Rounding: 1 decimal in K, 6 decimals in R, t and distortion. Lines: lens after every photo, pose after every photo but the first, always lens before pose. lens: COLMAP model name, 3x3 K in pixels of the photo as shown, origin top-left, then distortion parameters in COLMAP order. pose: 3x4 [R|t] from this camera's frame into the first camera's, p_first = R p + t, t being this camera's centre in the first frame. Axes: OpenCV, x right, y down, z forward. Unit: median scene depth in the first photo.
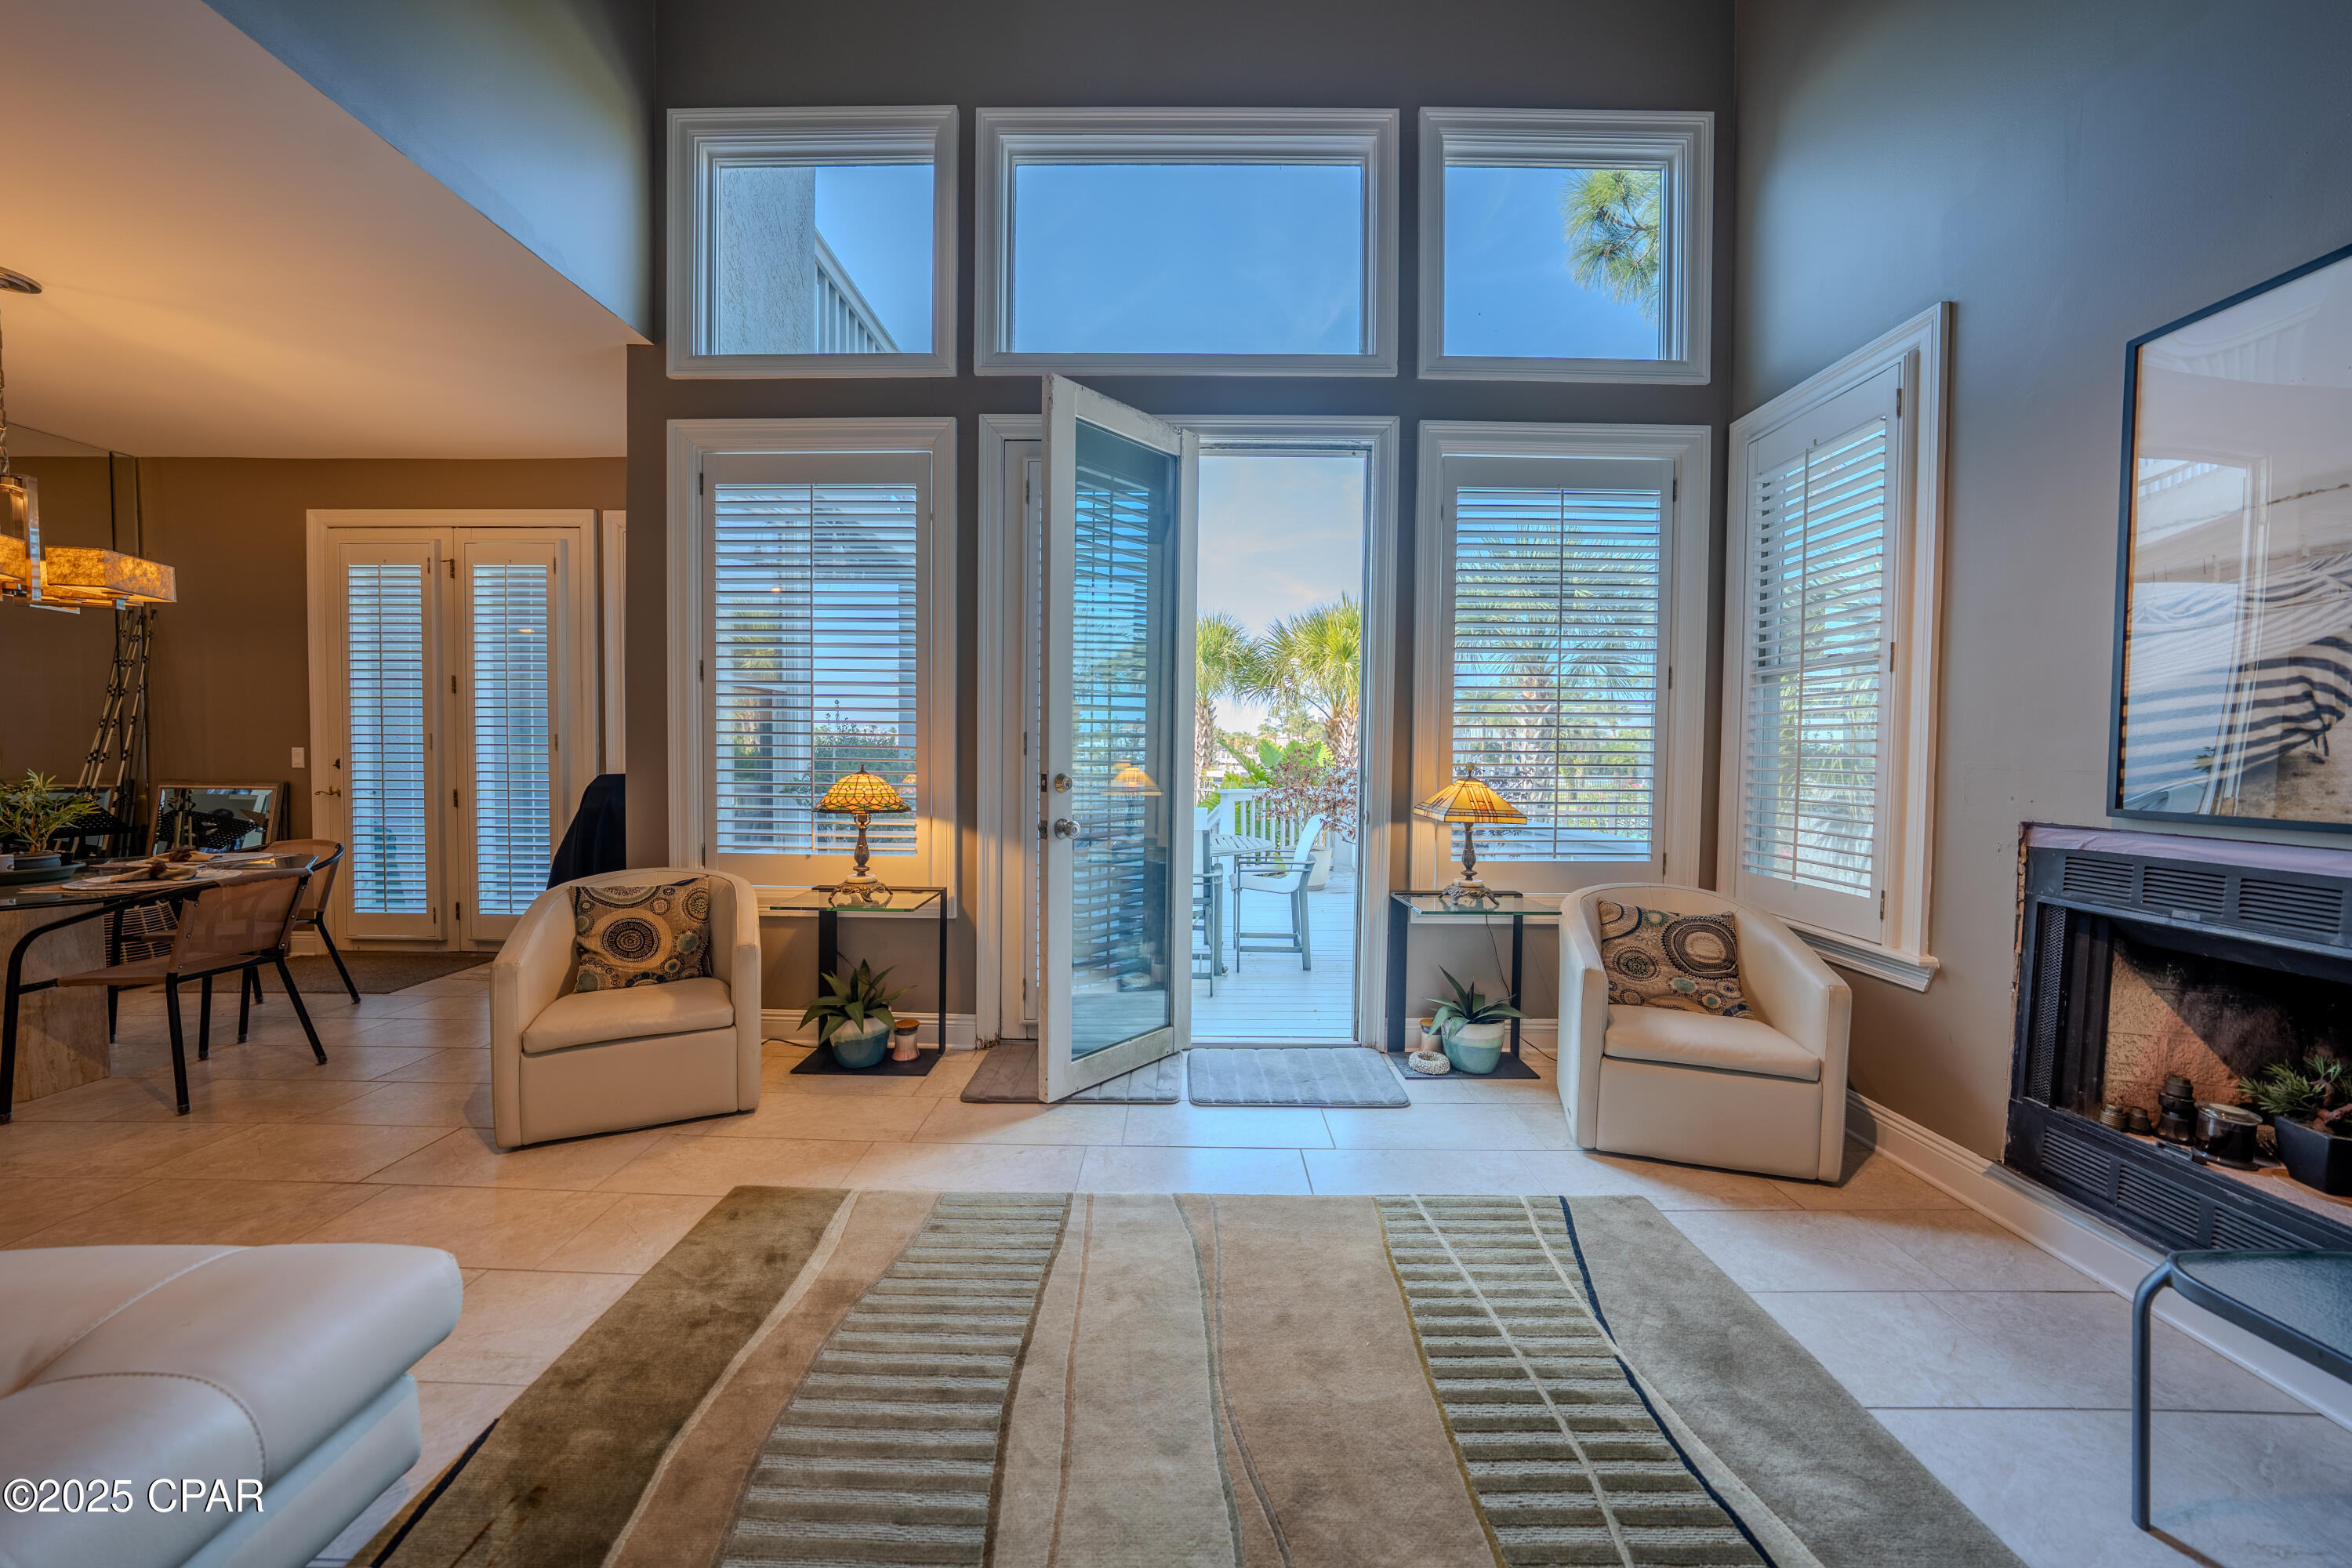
lens RADIAL K [[812.8, 0, 1180.5], [0, 812.8, 778.5], [0, 0, 1]] dist [-0.032262, 0.007238]
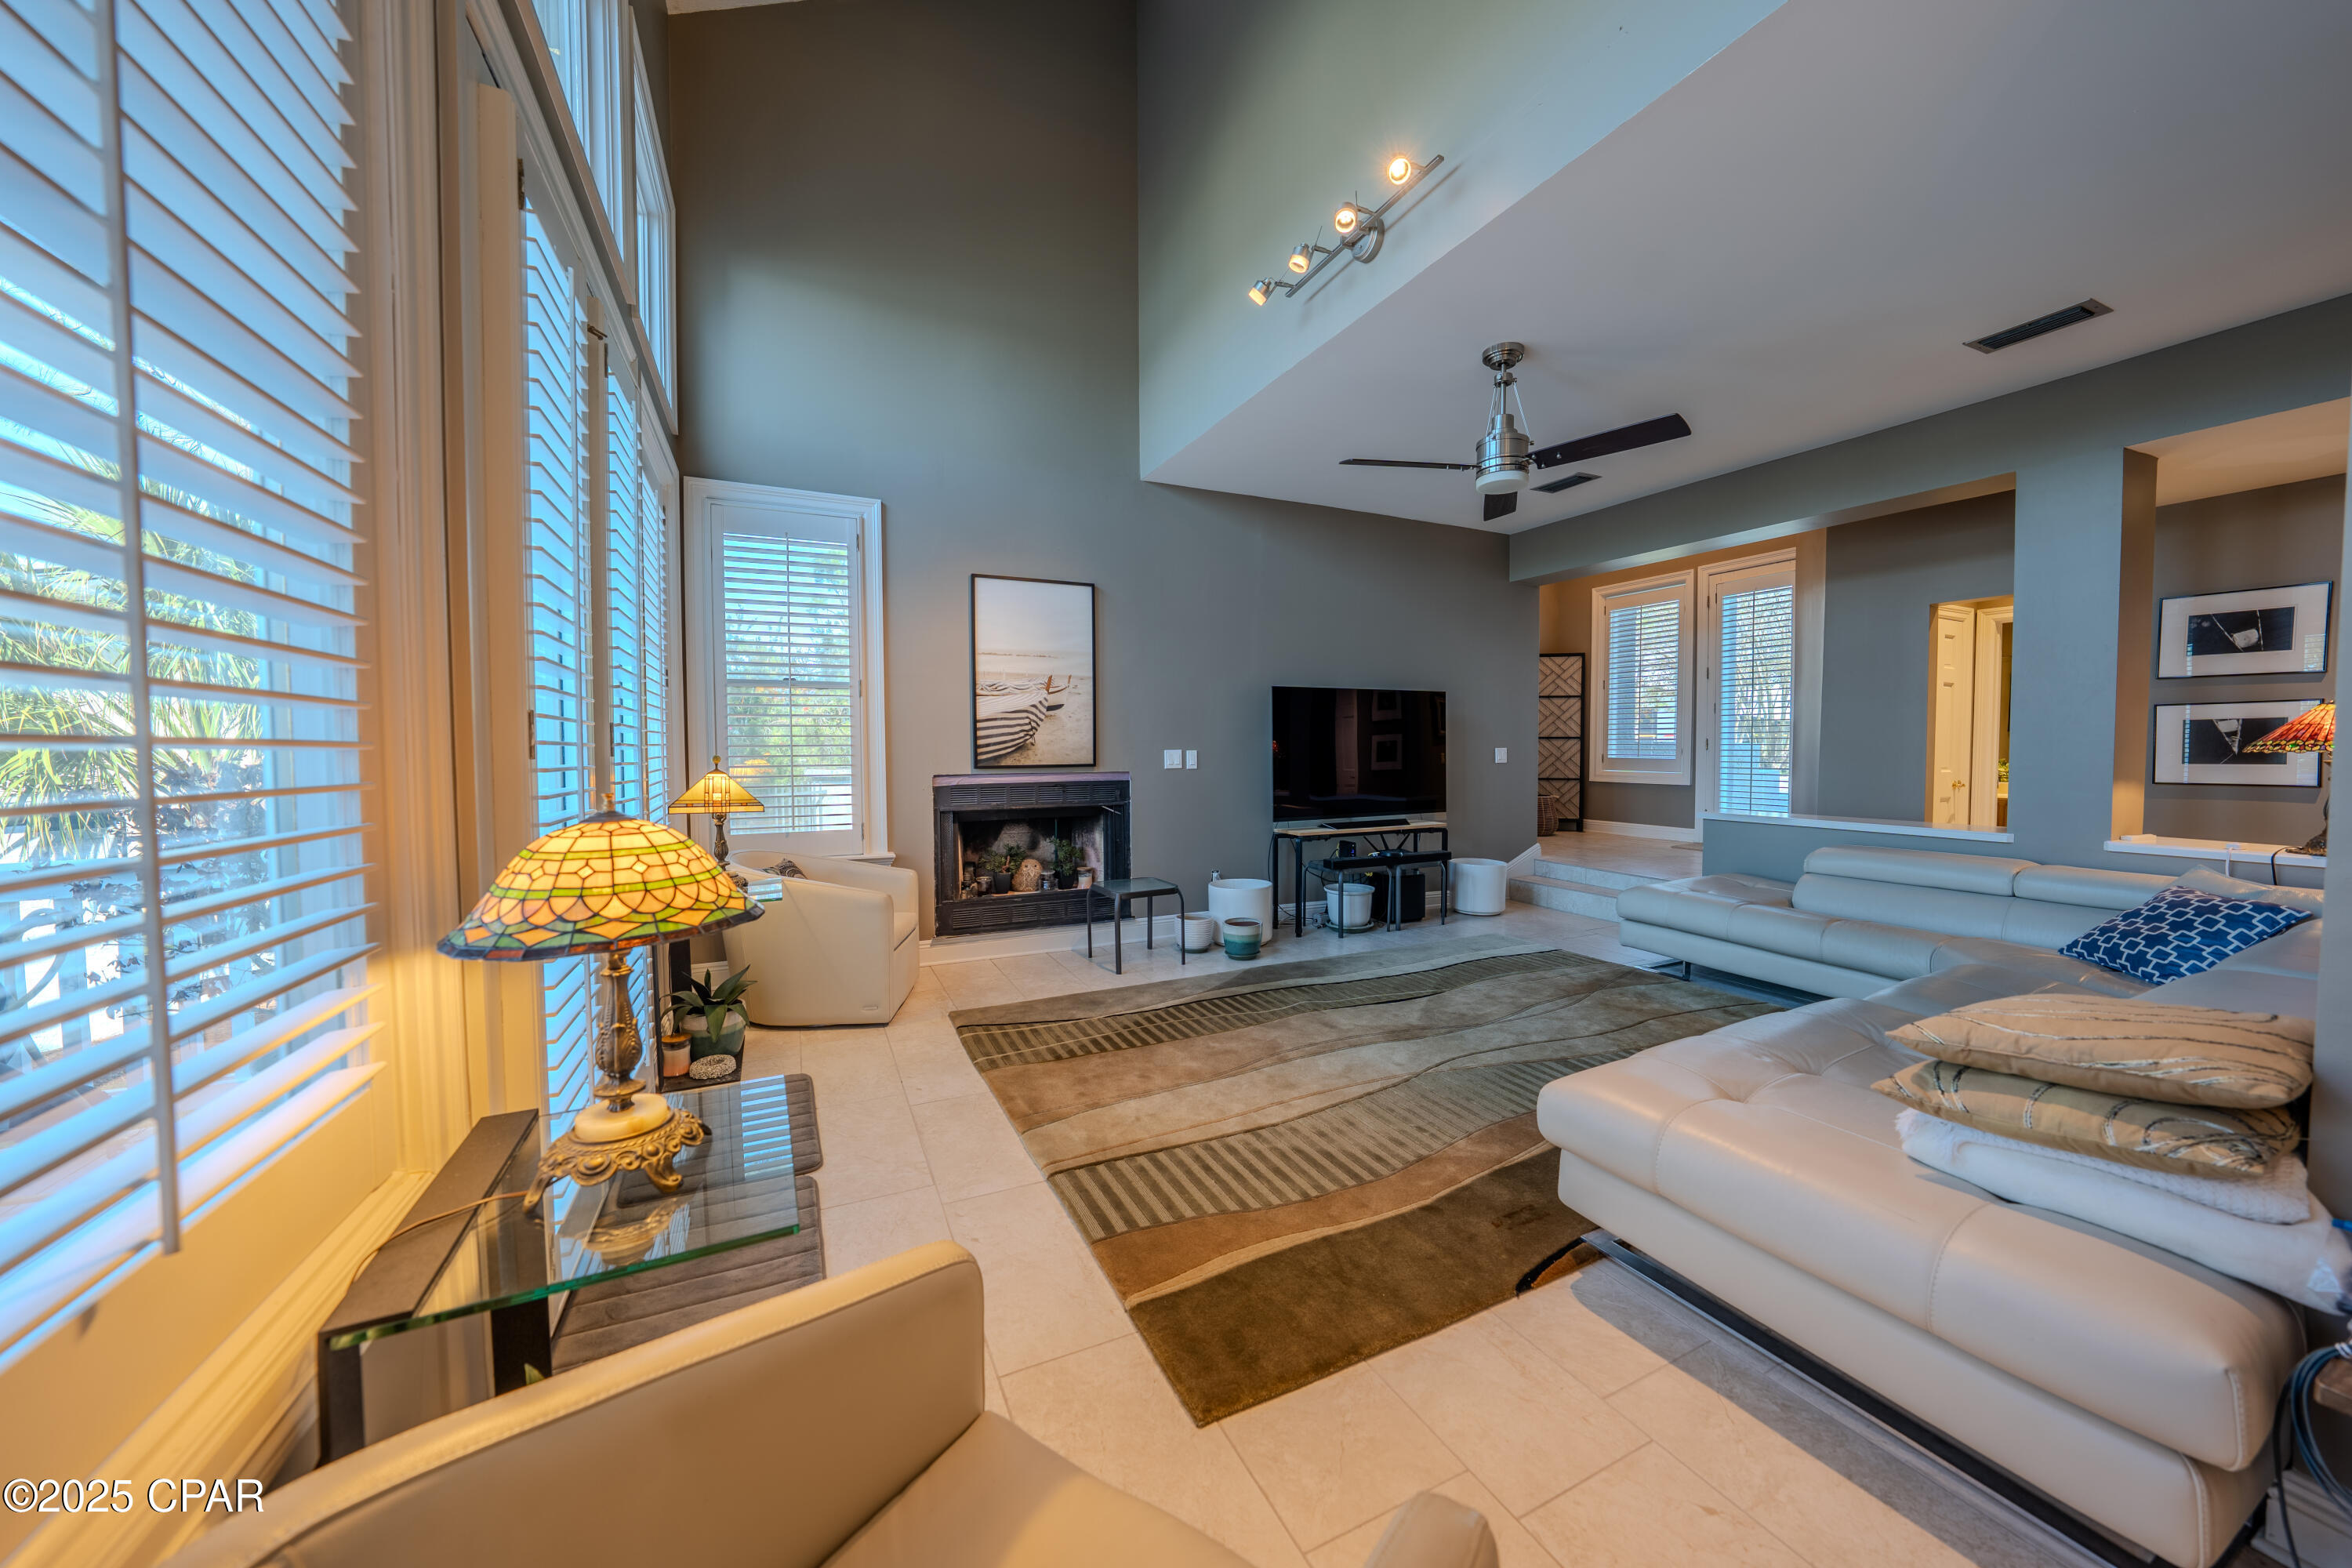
lens RADIAL K [[812.8, 0, 1180.5], [0, 812.8, 778.5], [0, 0, 1]] dist [-0.032262, 0.007238]
pose [[-0.440399, -0.046402, 0.896602, -0.770182], [0.027416, 0.997503, 0.065090, -0.039089], [-0.897384, 0.053247, -0.438027, 0.880254]]
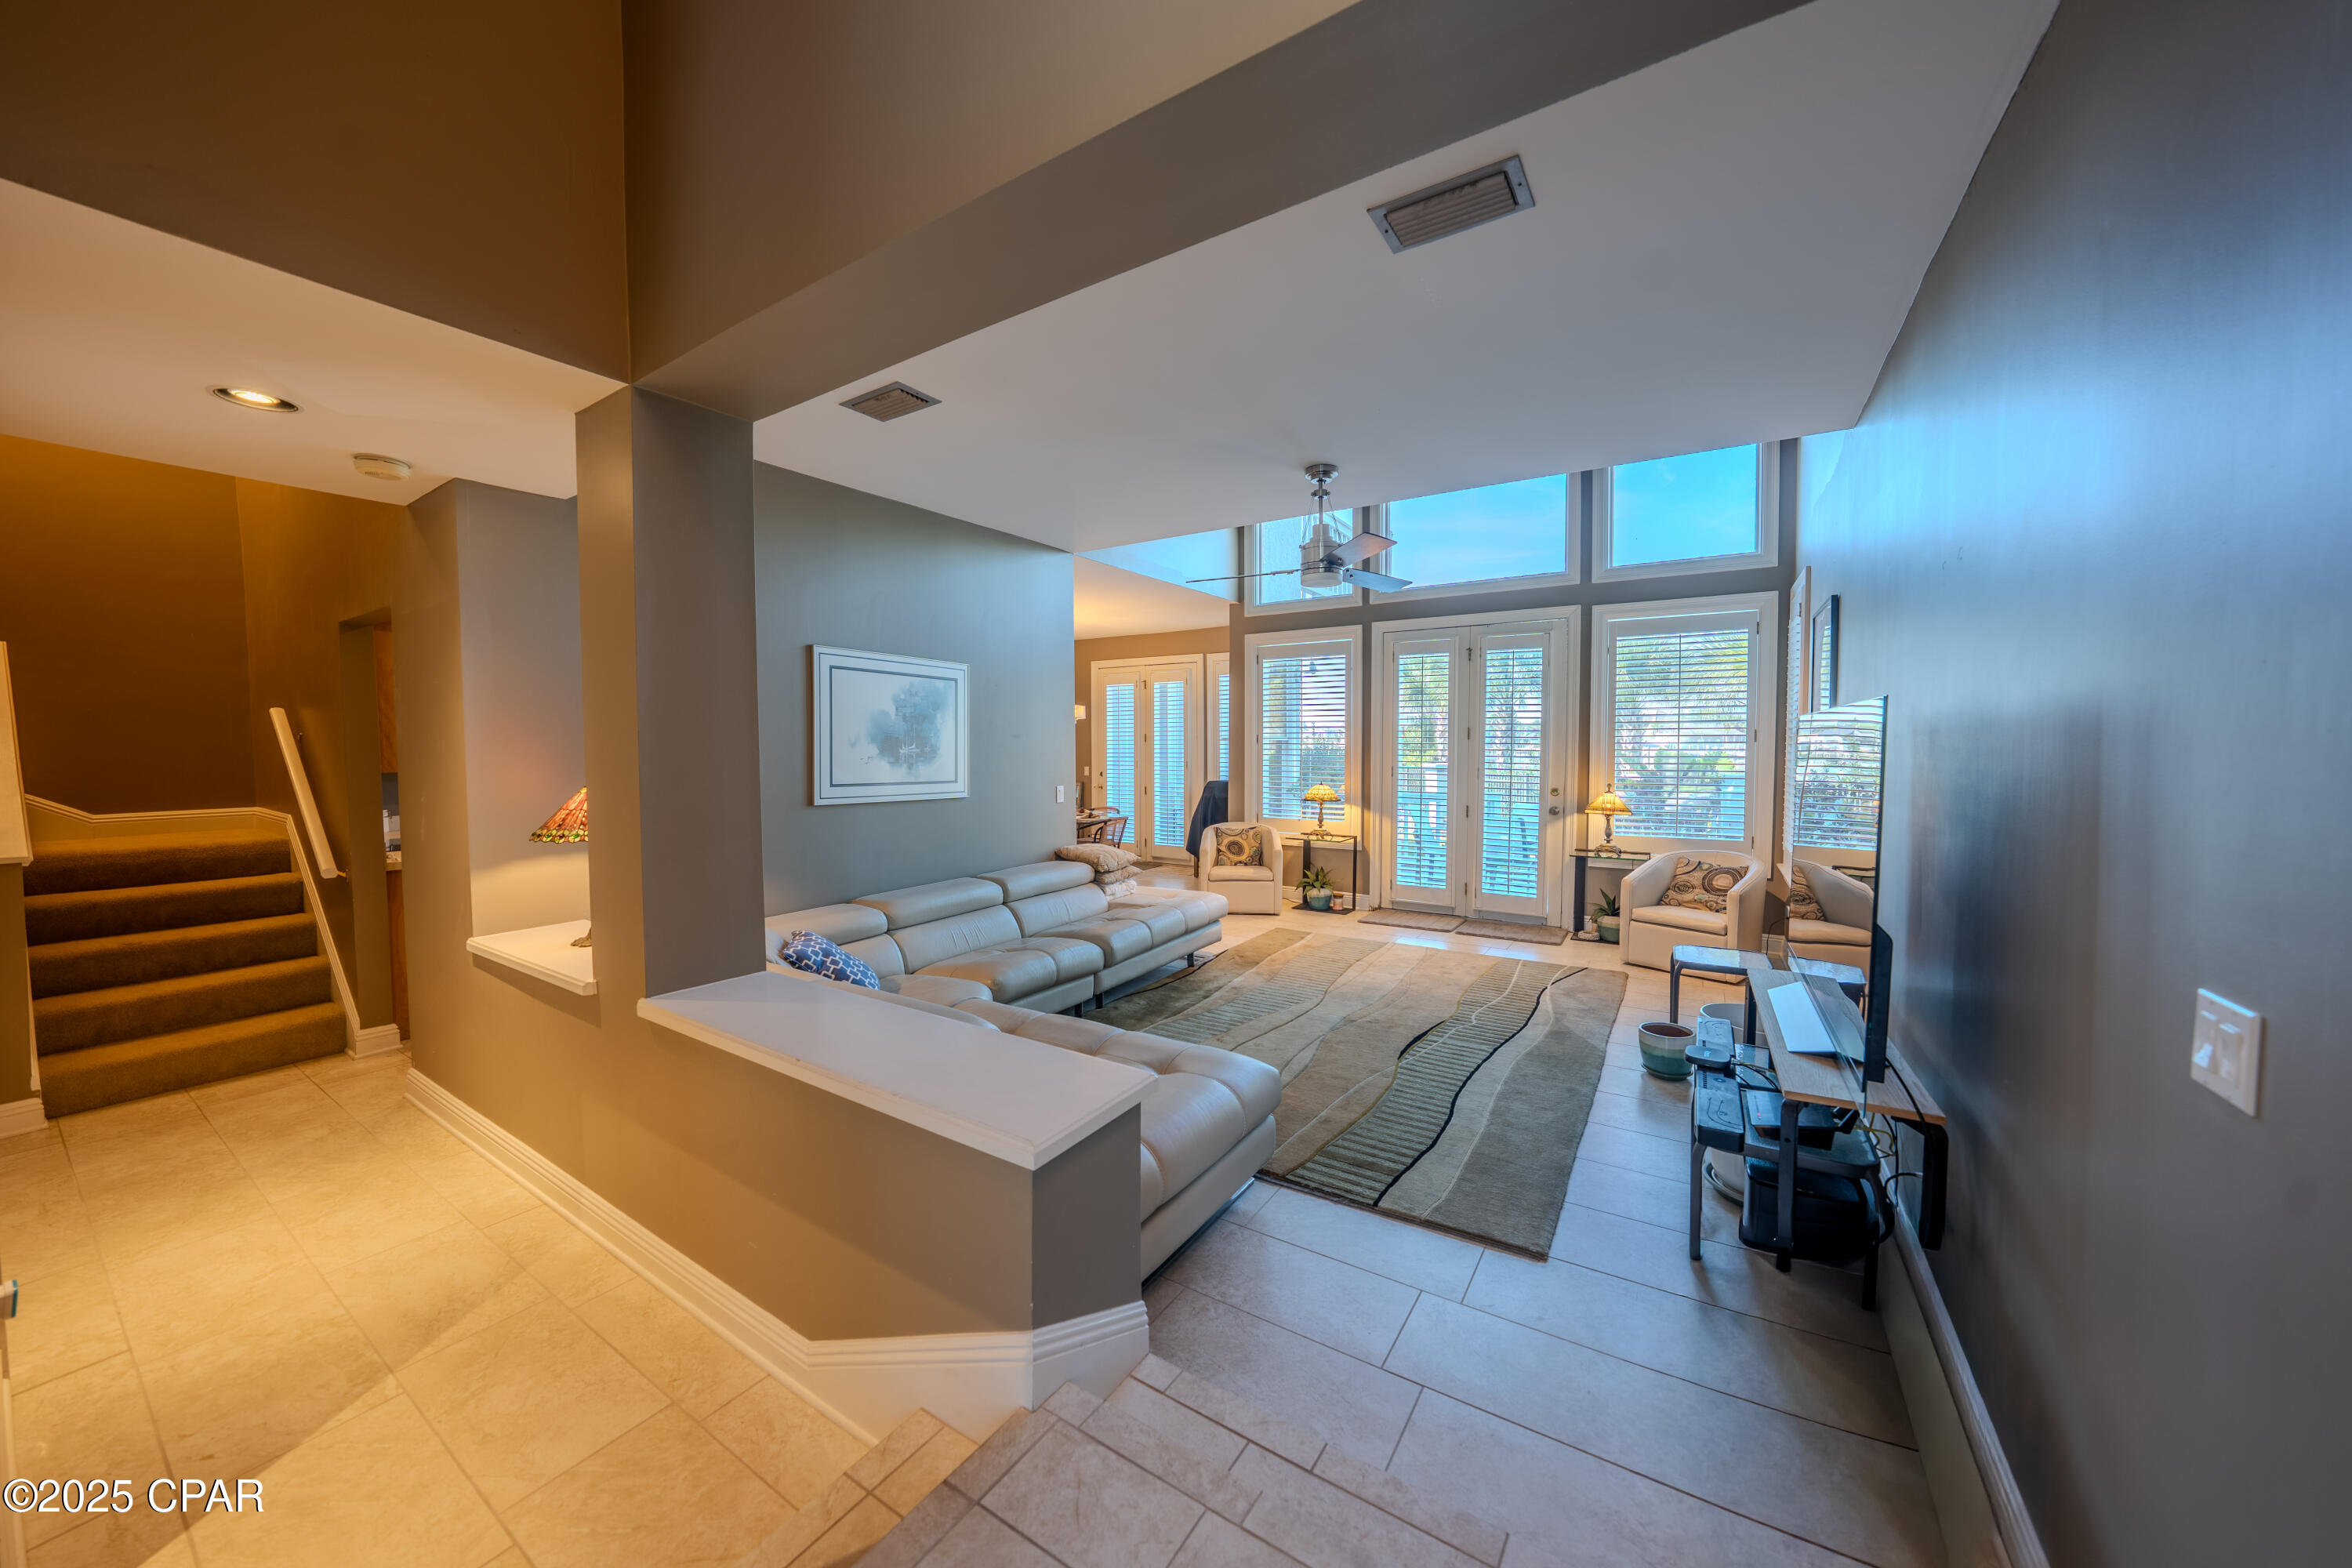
lens RADIAL K [[799.2, 0, 1183.4], [0, 799.2, 779.6], [0, 0, 1]] dist [-0.030246, 0.006656]
pose [[0.844708, 0.011747, -0.535098, 0.492220], [-0.007828, 0.999923, 0.009594, -0.038518], [0.535169, -0.003916, 0.844736, -1.136192]]
